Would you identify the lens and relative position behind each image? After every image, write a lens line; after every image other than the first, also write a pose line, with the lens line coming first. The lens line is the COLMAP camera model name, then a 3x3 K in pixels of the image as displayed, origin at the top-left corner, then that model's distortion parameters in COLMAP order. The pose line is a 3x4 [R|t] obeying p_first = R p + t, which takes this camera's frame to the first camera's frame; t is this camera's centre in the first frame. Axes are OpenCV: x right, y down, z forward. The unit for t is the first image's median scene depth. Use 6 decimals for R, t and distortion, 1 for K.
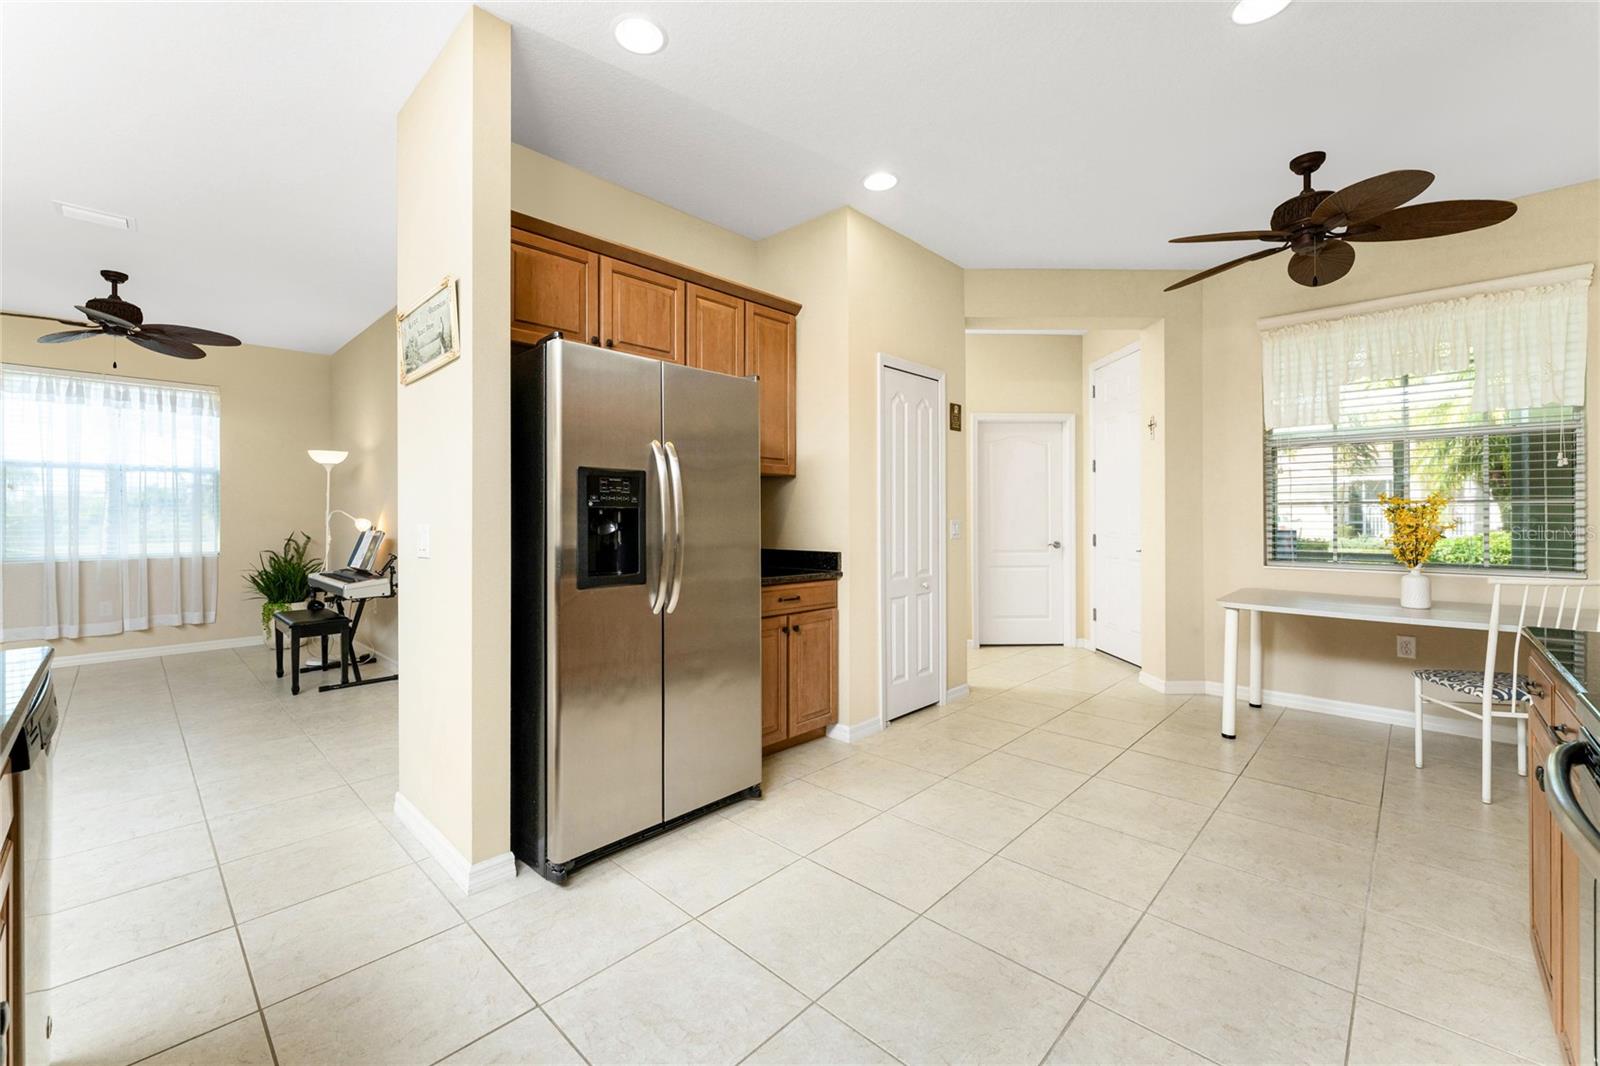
lens RADIAL K [[651.0, 0, 784.2], [0, 651.0, 516.2], [0, 0, 1]] dist [0.000515, 0.000051]
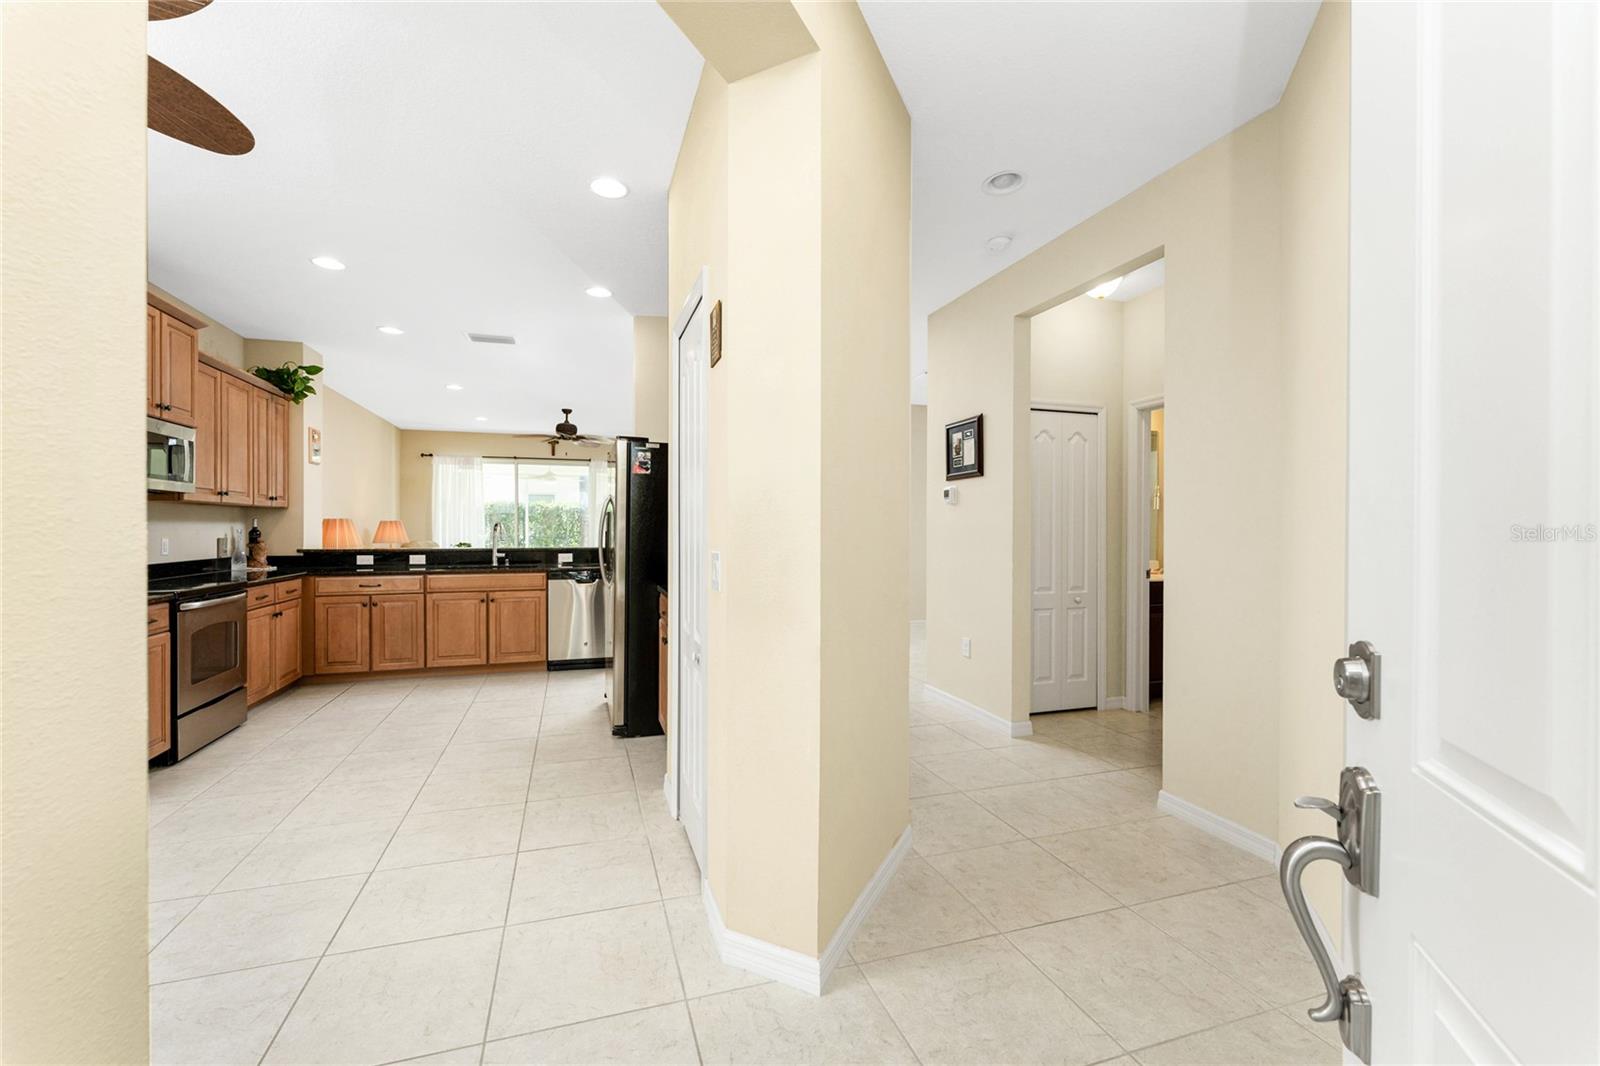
lens RADIAL K [[642.5, 0, 800.0], [0, 642.5, 533.0], [0, 0, 1]] dist [-0.001064, -0.000433]
pose [[-0.441395, 0.004988, -0.897299, 0.514151], [-0.002088, 0.999976, 0.006585, -0.007523], [0.897310, 0.004780, -0.441375, 0.984958]]
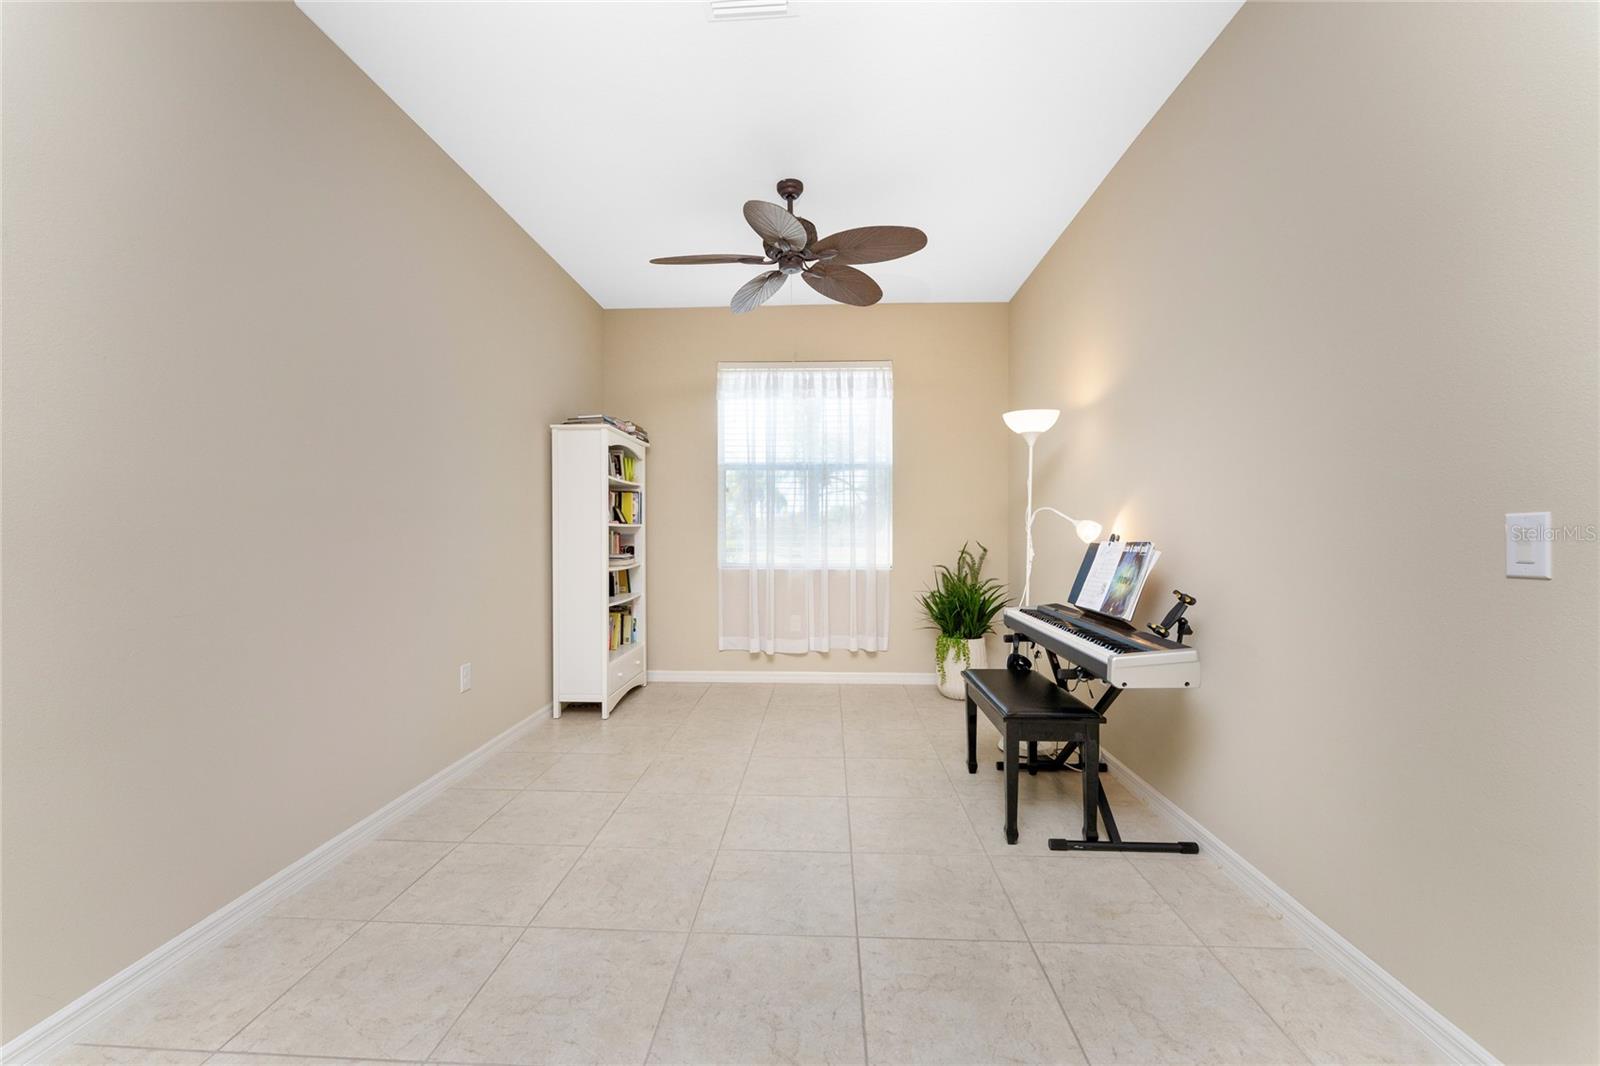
lens RADIAL K [[646.6, 0, 791.8], [0, 646.6, 537.0], [0, 0, 1]] dist [0.006918, 0.000084]
pose [[0.662491, 0.012231, -0.748970, -0.382385], [-0.001533, 0.999887, 0.014973, 0.009628], [0.749068, -0.008772, 0.662435, 0.412140]]
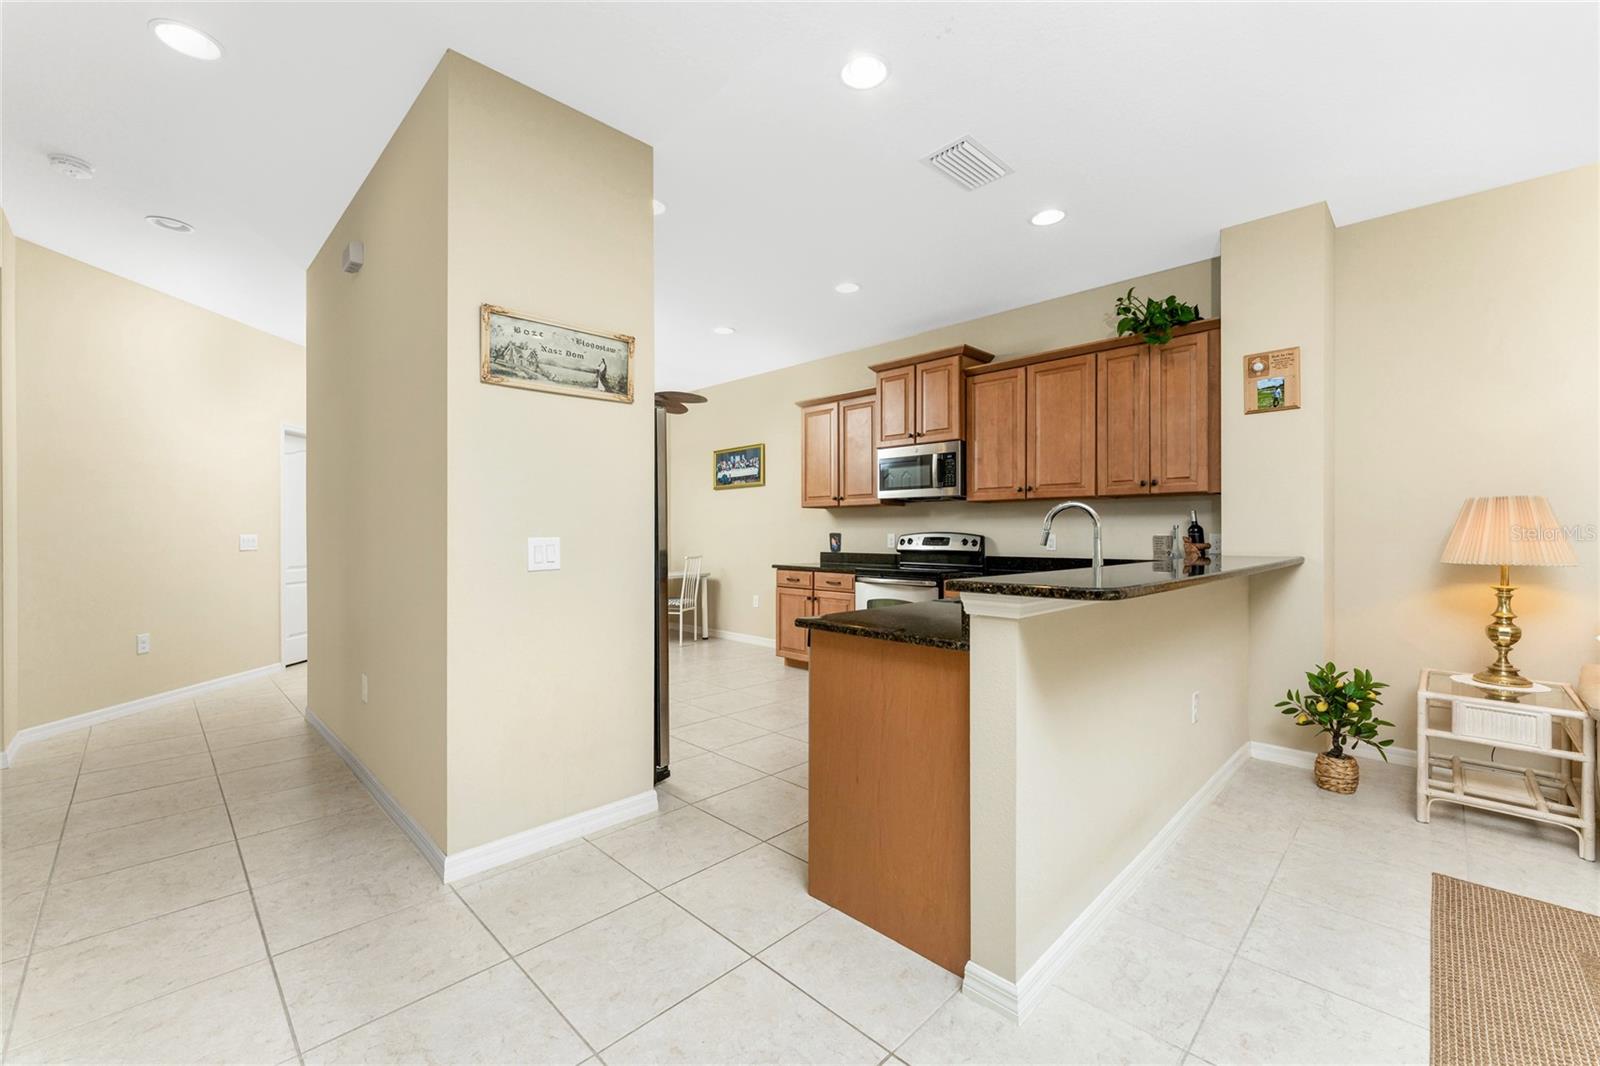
lens RADIAL K [[661.8, 0, 808.7], [0, 661.8, 542.8], [0, 0, 1]] dist [0.000422, -0.000111]
pose [[0.004108, -0.013812, 0.999896, -0.709449], [-0.000483, 0.999904, 0.013814, 0.005037], [-0.999991, -0.000539, 0.004101, 0.250318]]
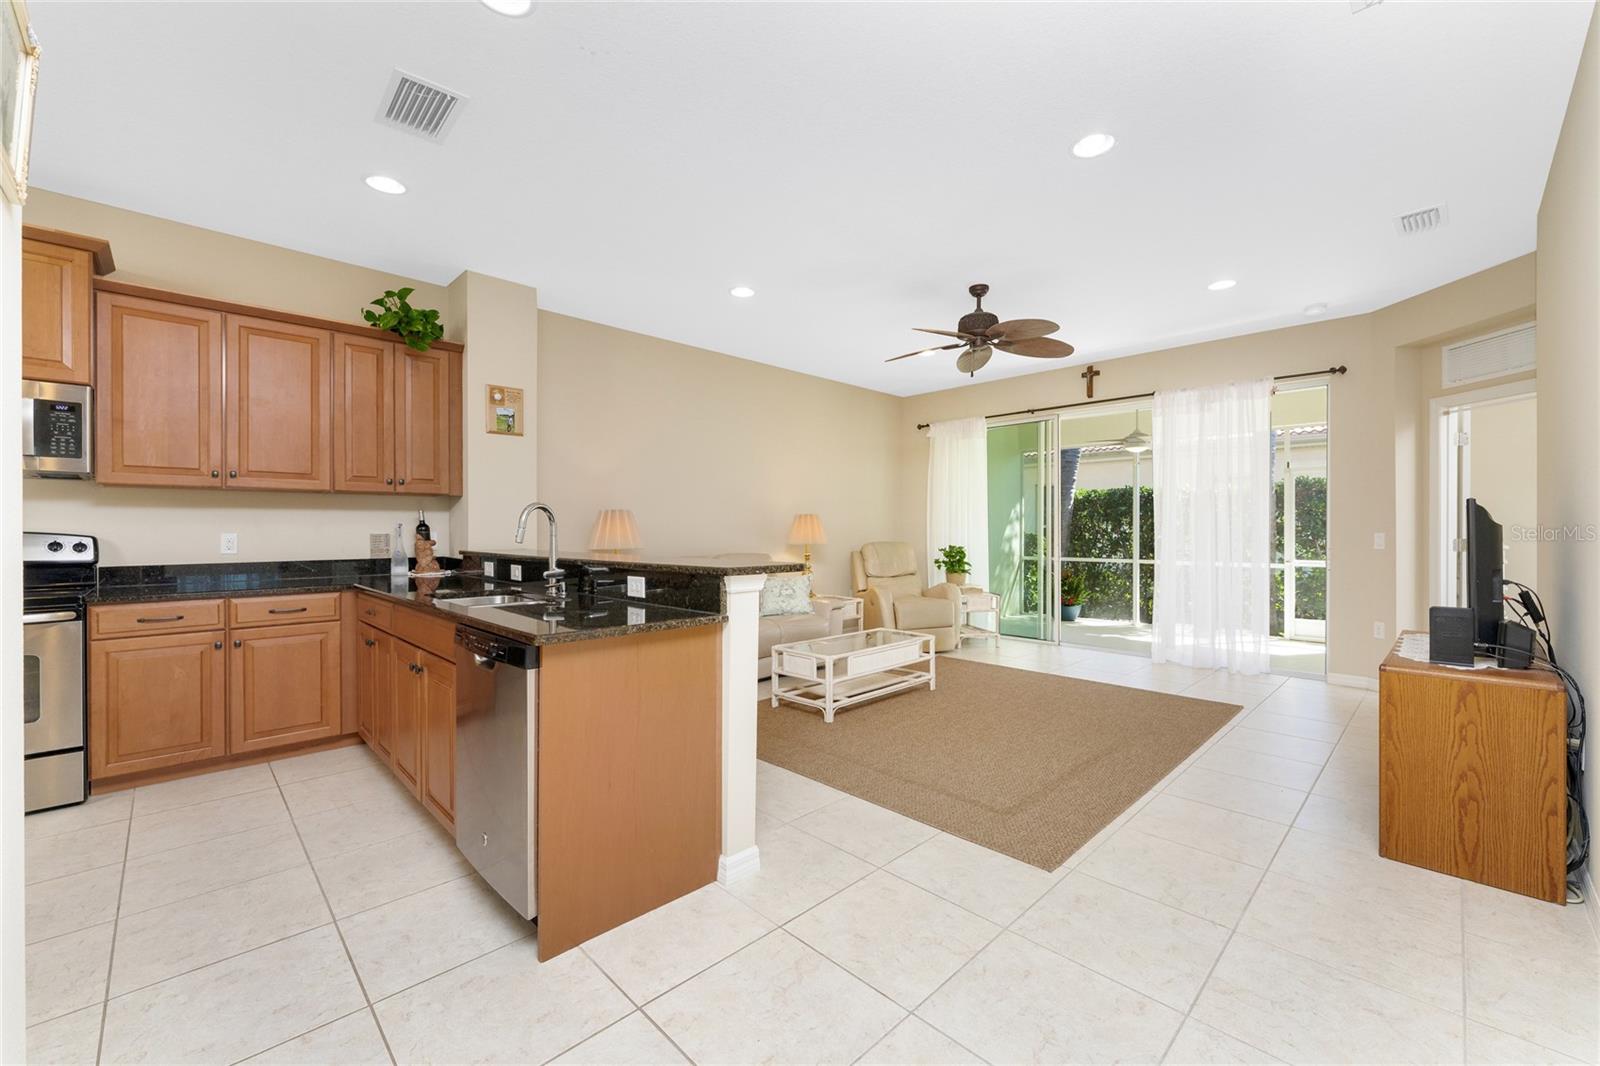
lens RADIAL K [[646.4, 0, 791.8], [0, 646.4, 533.4], [0, 0, 1]] dist [-0.007924, -0.000131]
pose [[-0.999765, 0.000981, 0.021649, -0.435754], [0.001103, 0.999984, 0.005596, 0.002747], [-0.021643, 0.005619, -0.999750, 0.578148]]
